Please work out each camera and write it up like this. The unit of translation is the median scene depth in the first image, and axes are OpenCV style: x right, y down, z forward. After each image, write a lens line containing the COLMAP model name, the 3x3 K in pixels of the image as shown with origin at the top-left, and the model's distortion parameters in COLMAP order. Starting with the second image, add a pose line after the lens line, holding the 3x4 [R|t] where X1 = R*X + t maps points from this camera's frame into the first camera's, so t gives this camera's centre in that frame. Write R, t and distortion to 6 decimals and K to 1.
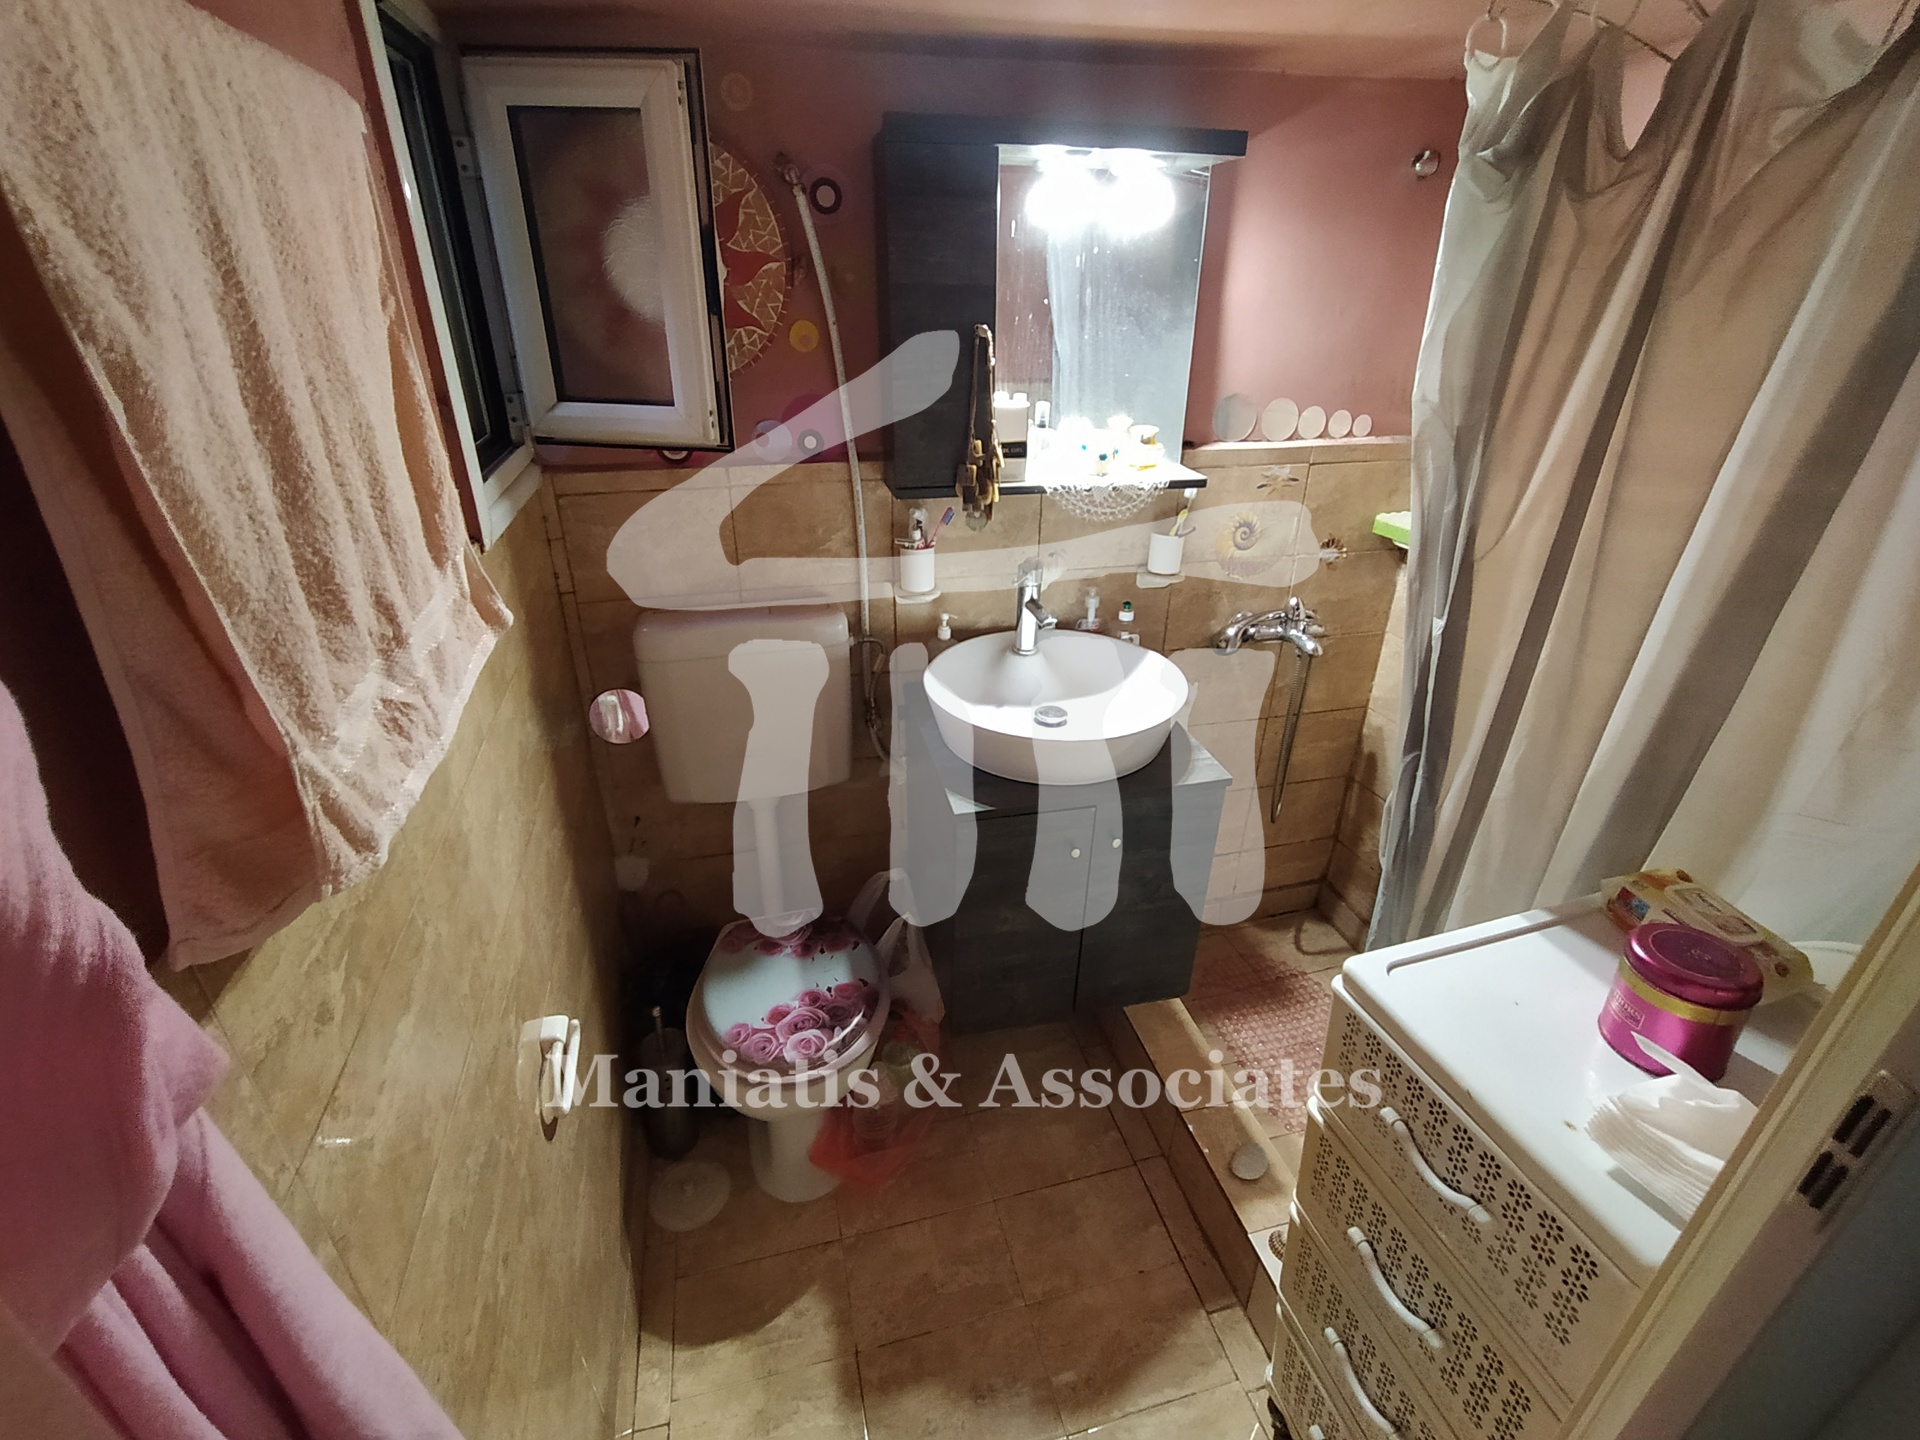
lens RADIAL K [[870.8, 0, 963.5], [0, 870.8, 716.4], [0, 0, 1]] dist [-0.007766, 0.005755]
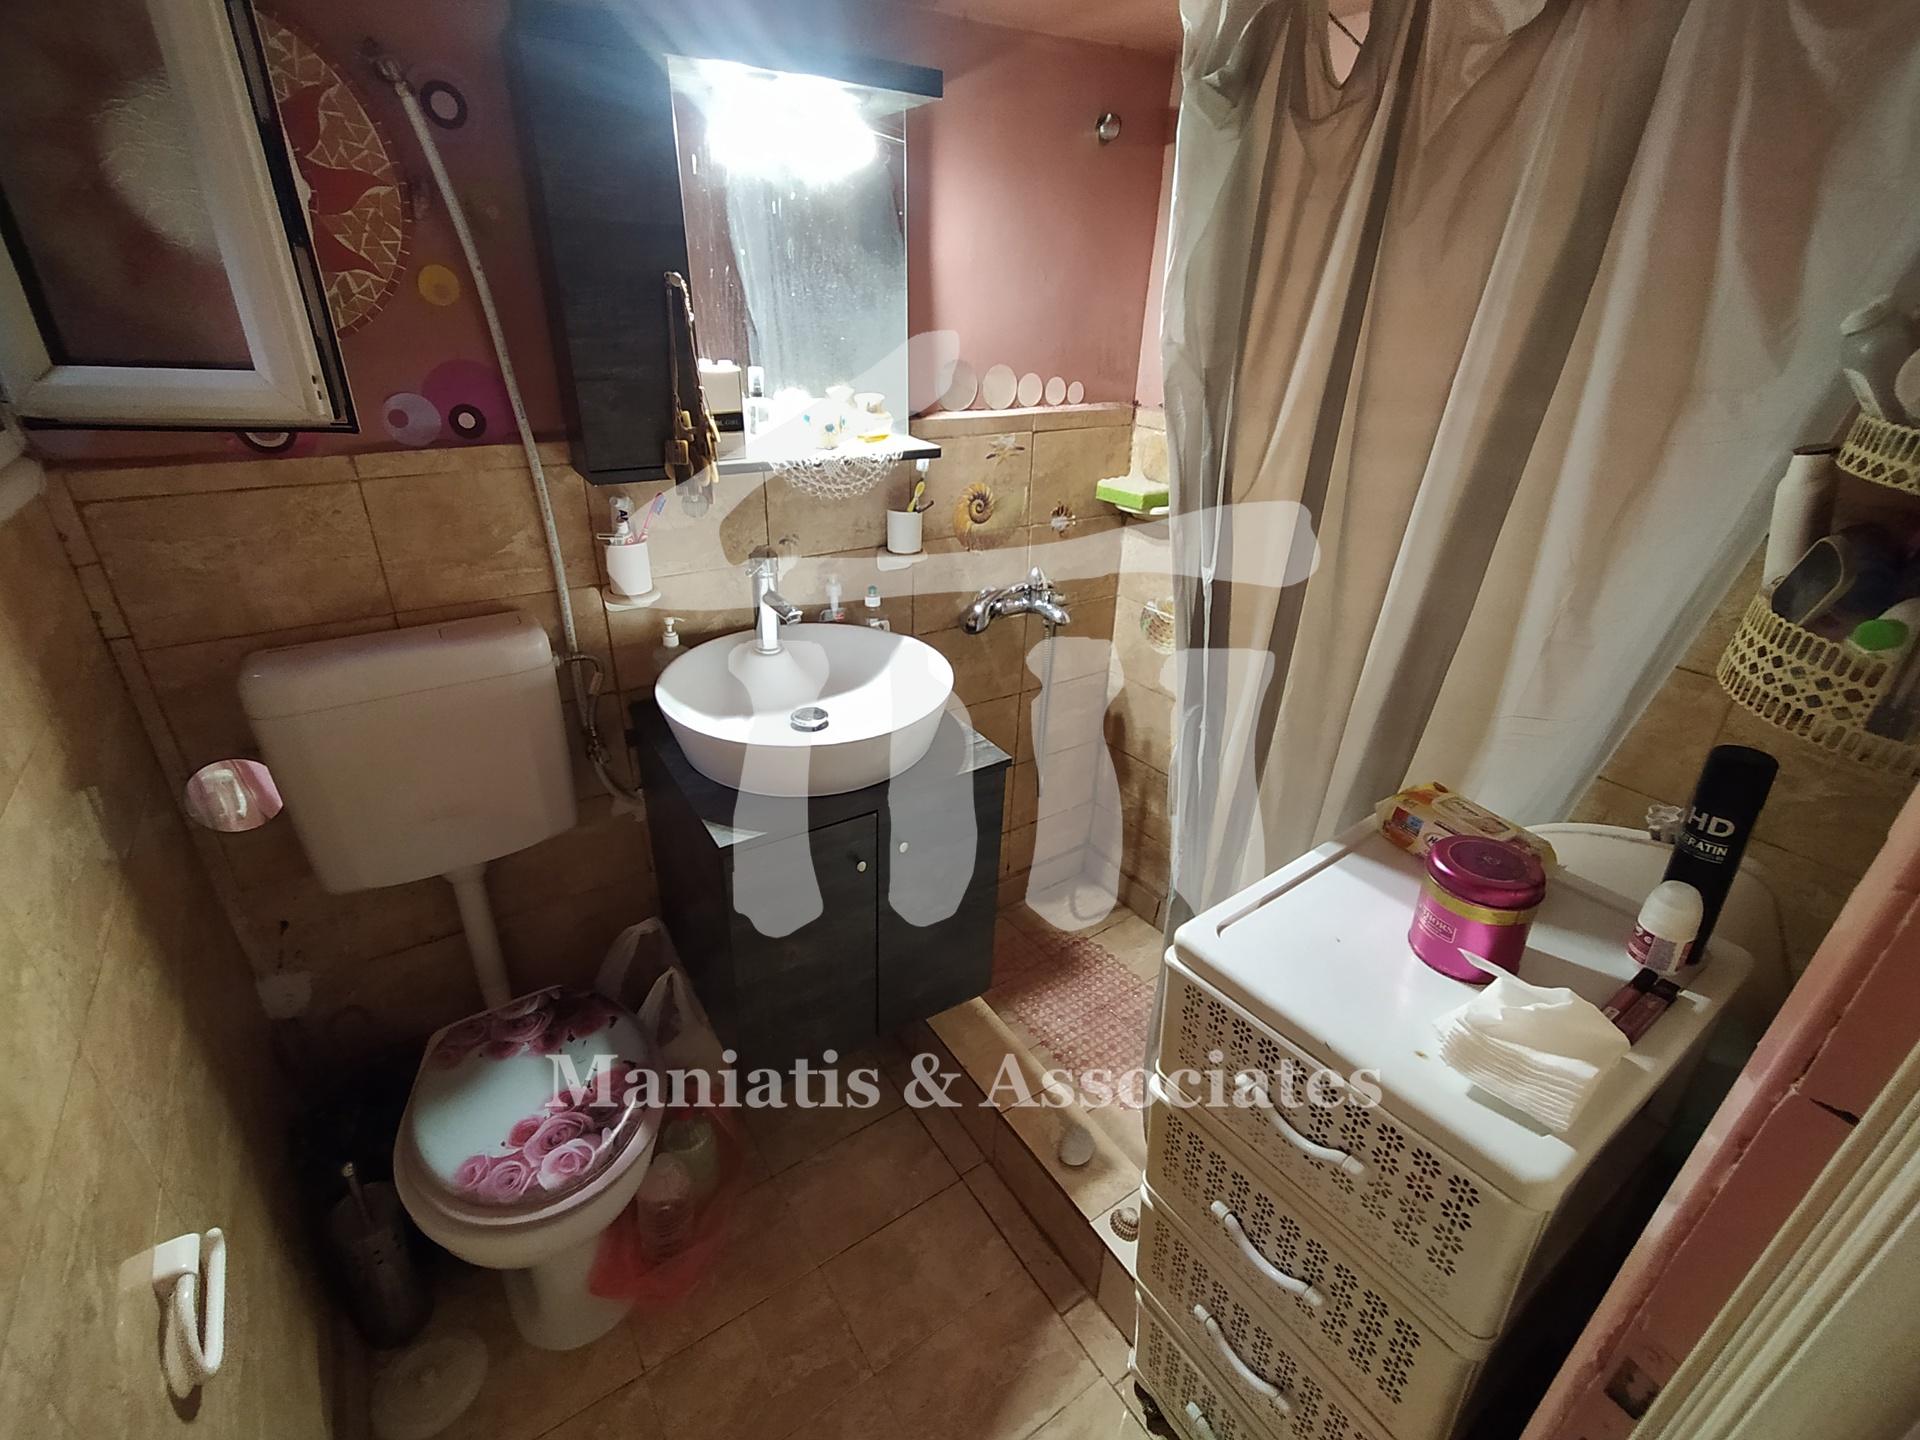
lens RADIAL K [[883.7, 0, 970.2], [0, 883.7, 716.6], [0, 0, 1]] dist [-0.006722, 0.006065]
pose [[0.943129, -0.131105, 0.305483, -0.026888], [0.130642, 0.991184, 0.022052, -0.001728], [-0.305681, 0.019111, 0.951942, 0.106255]]
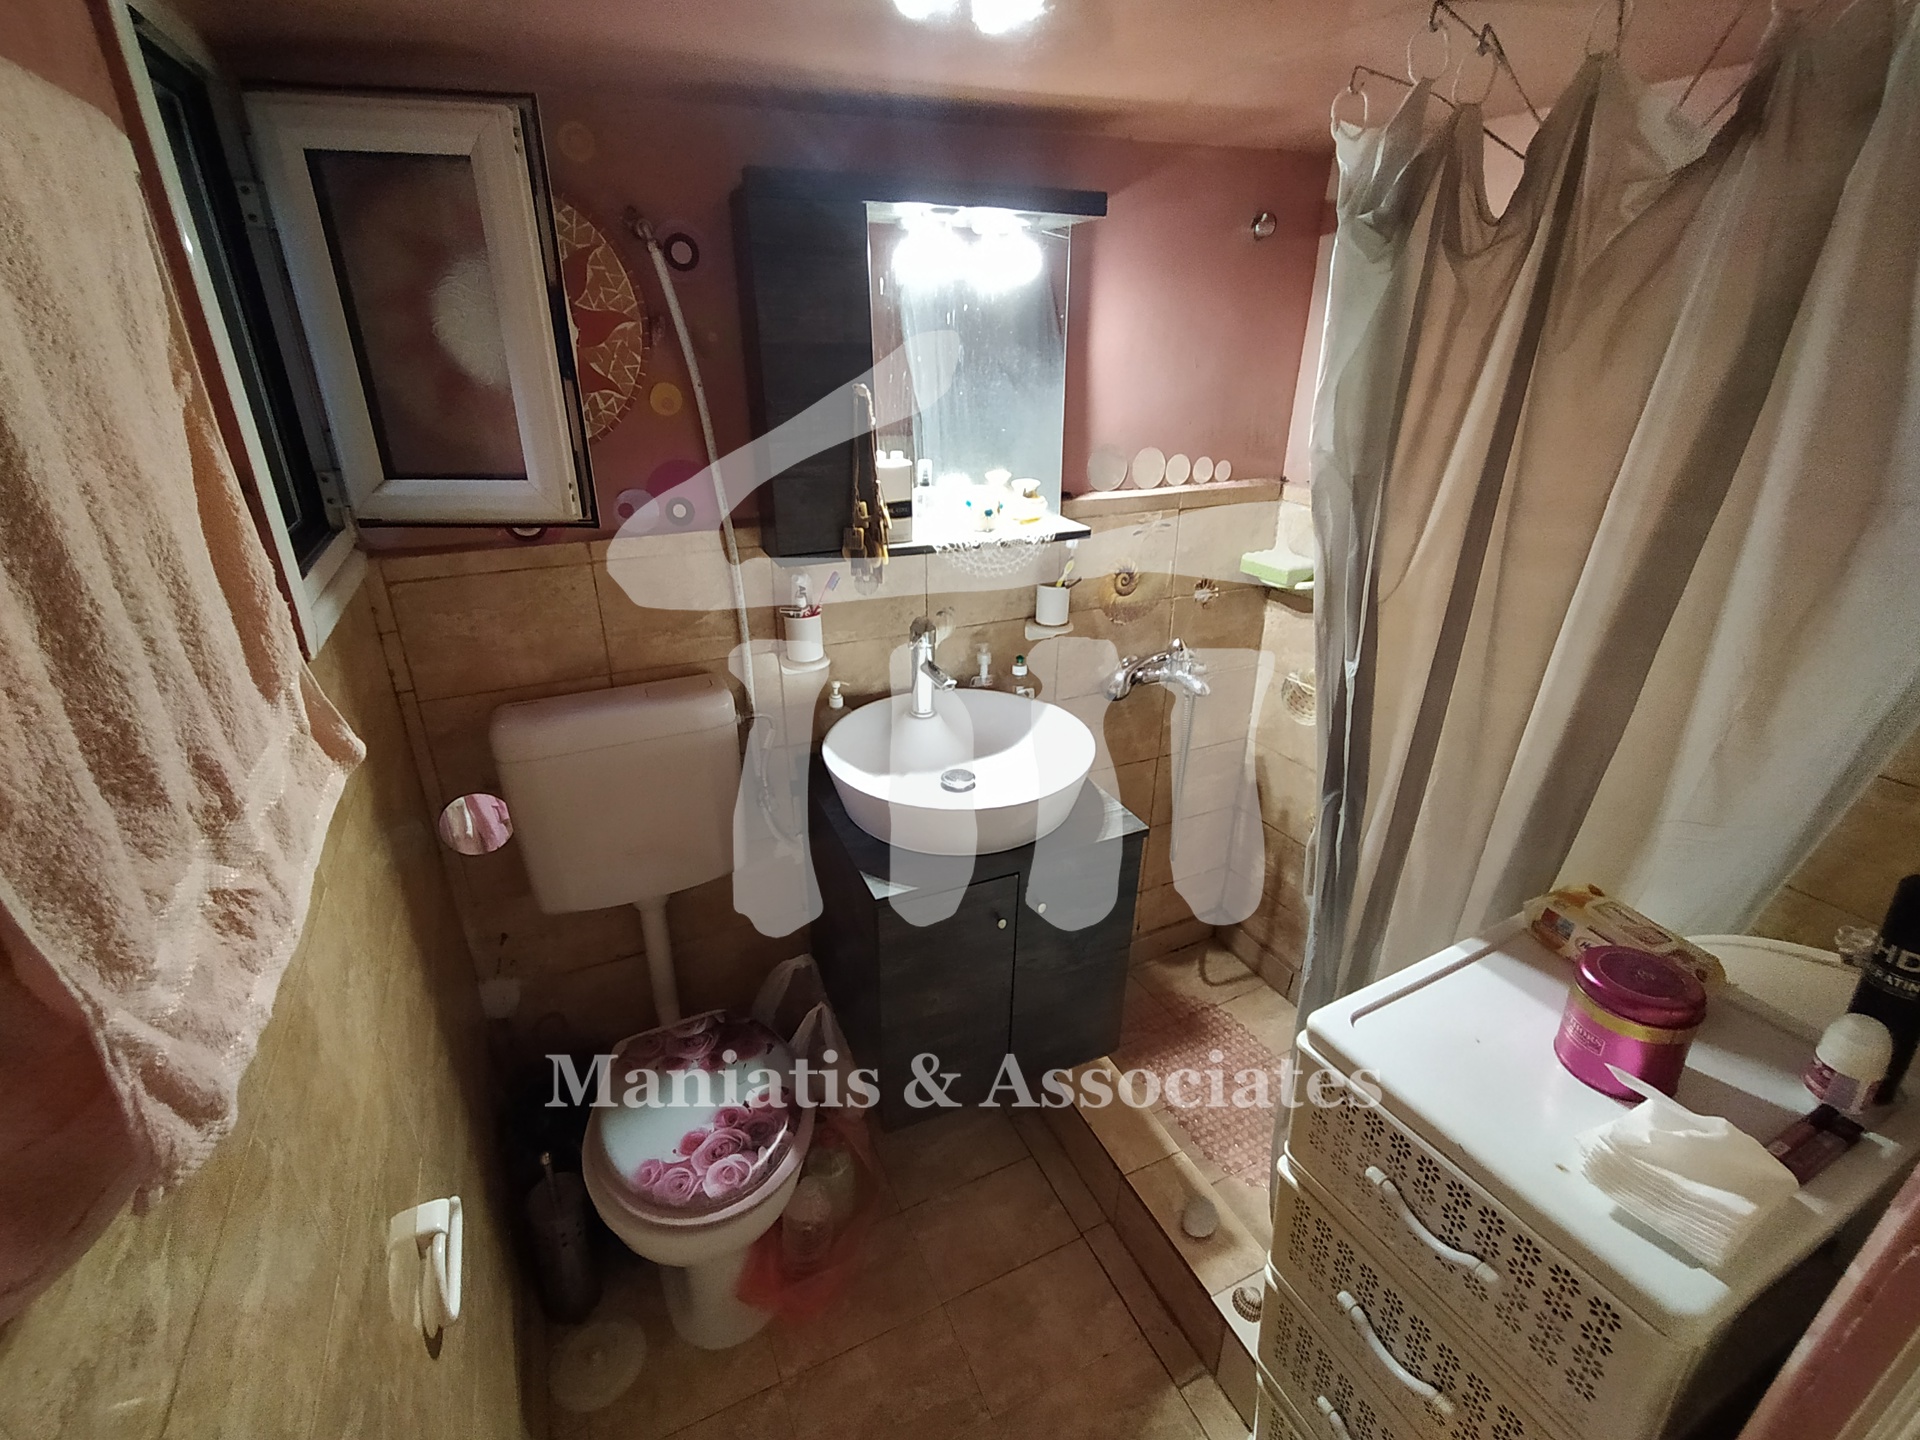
lens RADIAL K [[873.4, 0, 965.8], [0, 873.4, 721.0], [0, 0, 1]] dist [-0.005173, 0.004831]
pose [[0.983668, -0.080415, 0.161028, -0.052581], [0.087878, 0.995337, -0.039761, -0.033363], [-0.157080, 0.053263, 0.986149, 0.053898]]
